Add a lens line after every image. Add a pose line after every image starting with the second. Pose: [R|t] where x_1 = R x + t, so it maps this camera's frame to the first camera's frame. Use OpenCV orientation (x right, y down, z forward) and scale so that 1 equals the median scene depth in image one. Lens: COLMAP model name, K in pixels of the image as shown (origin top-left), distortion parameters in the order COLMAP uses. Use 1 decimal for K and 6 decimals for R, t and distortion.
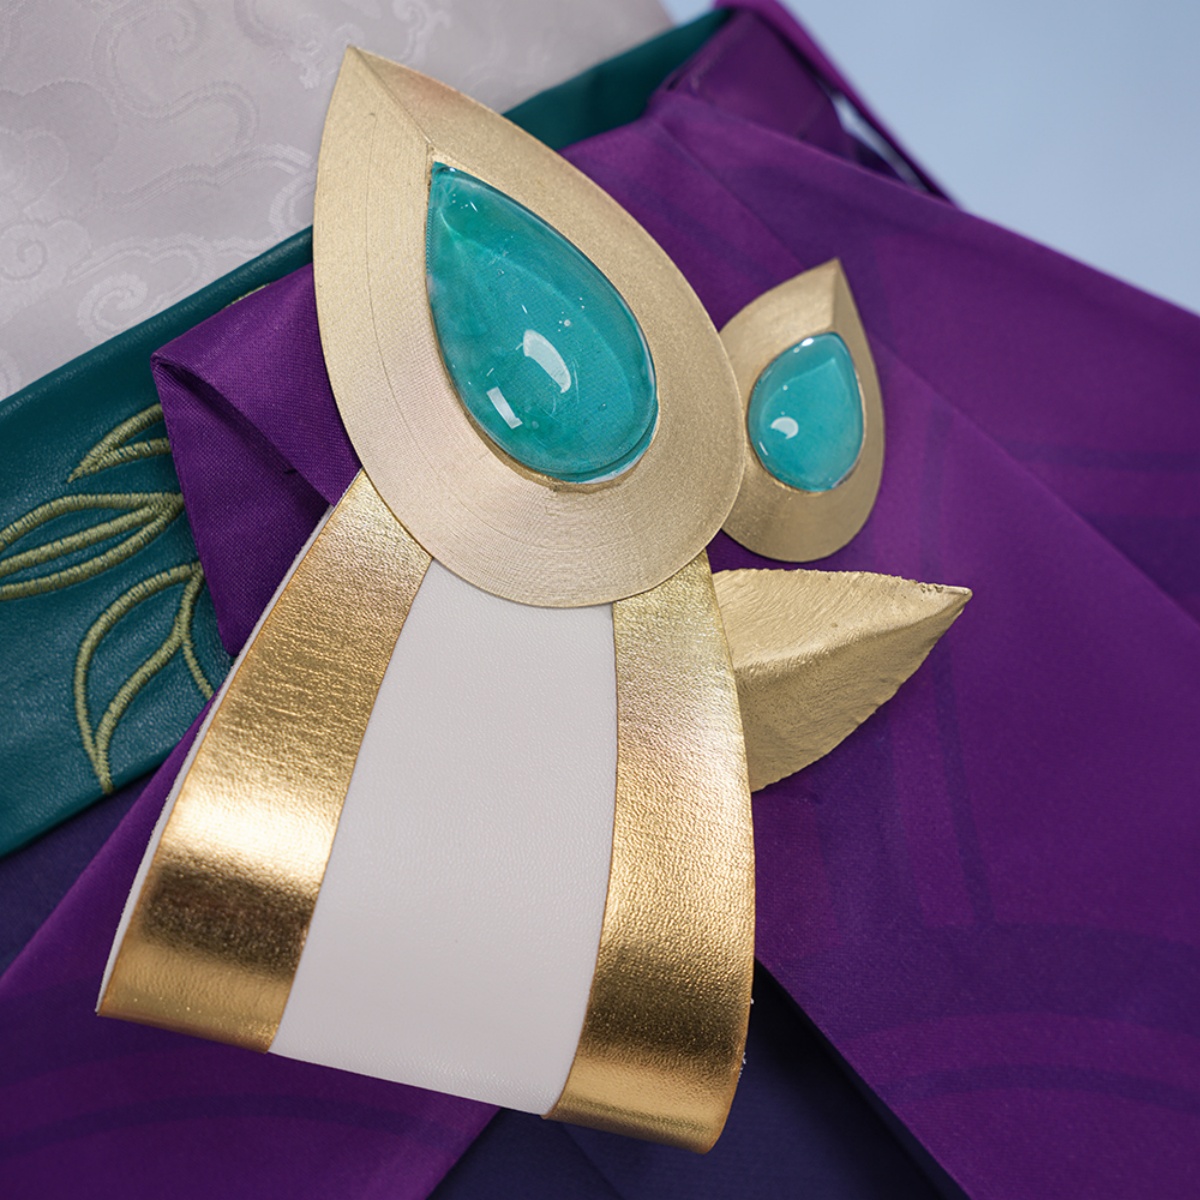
lens RADIAL K [[2378.7, 0, 600.0], [0, 2378.7, 600.0], [0, 0, 1]] dist [-0.091891, 0.092585]
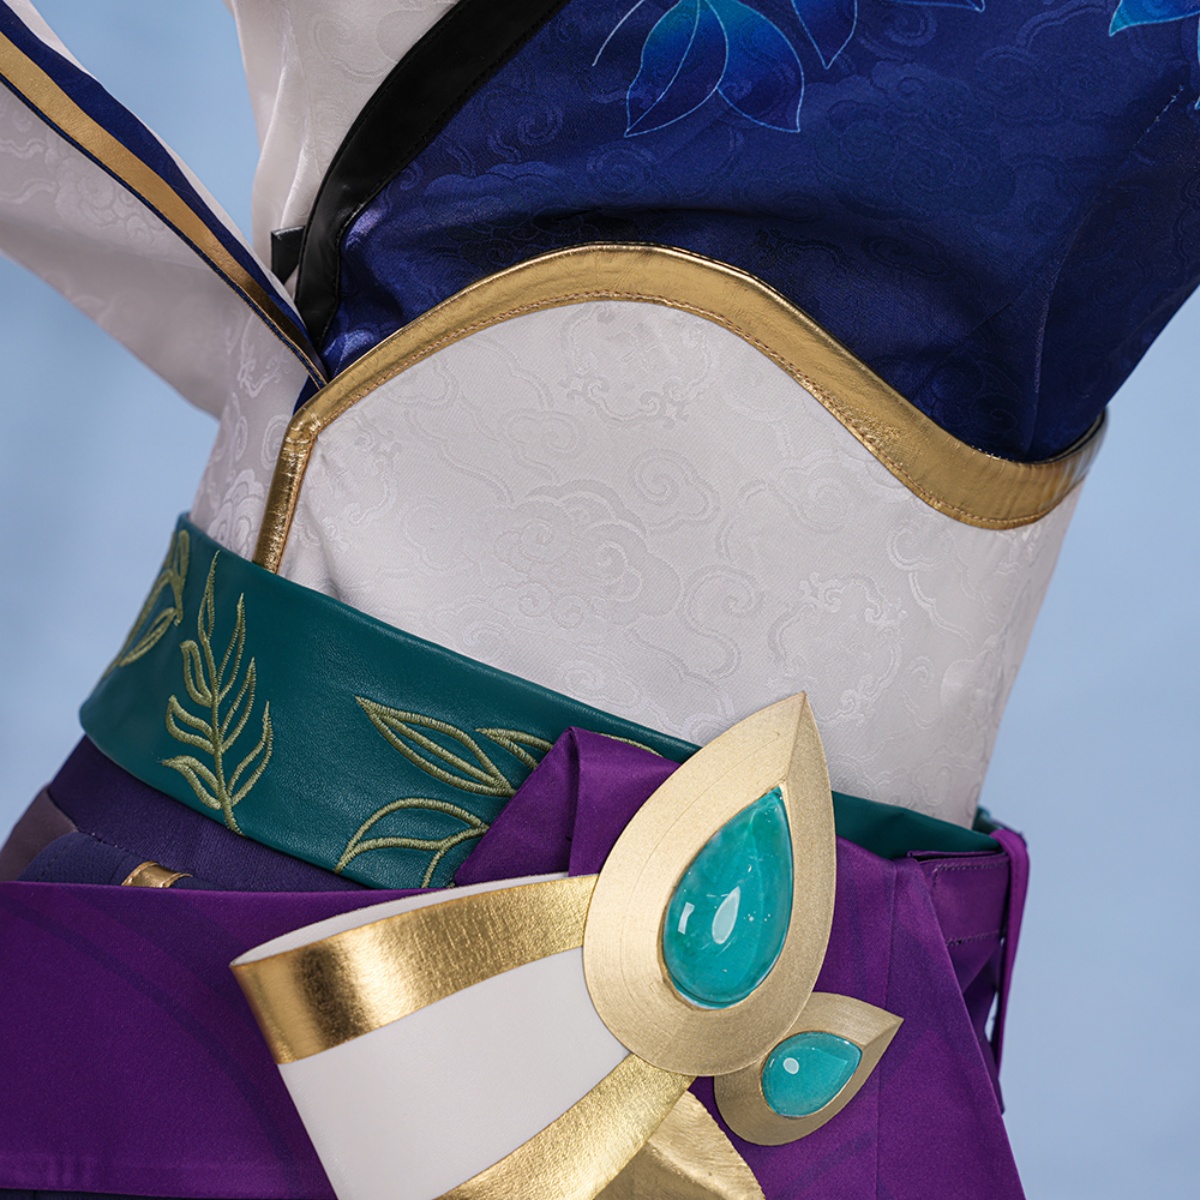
lens RADIAL K [[2378.7, 0, 600.0], [0, 2378.7, 600.0], [0, 0, 1]] dist [-0.091891, 0.092585]
pose [[0.626603, 0.770367, -0.117913, -0.052472], [-0.778878, 0.624223, -0.060787, -0.072194], [0.026776, 0.129929, 0.991162, -0.577031]]
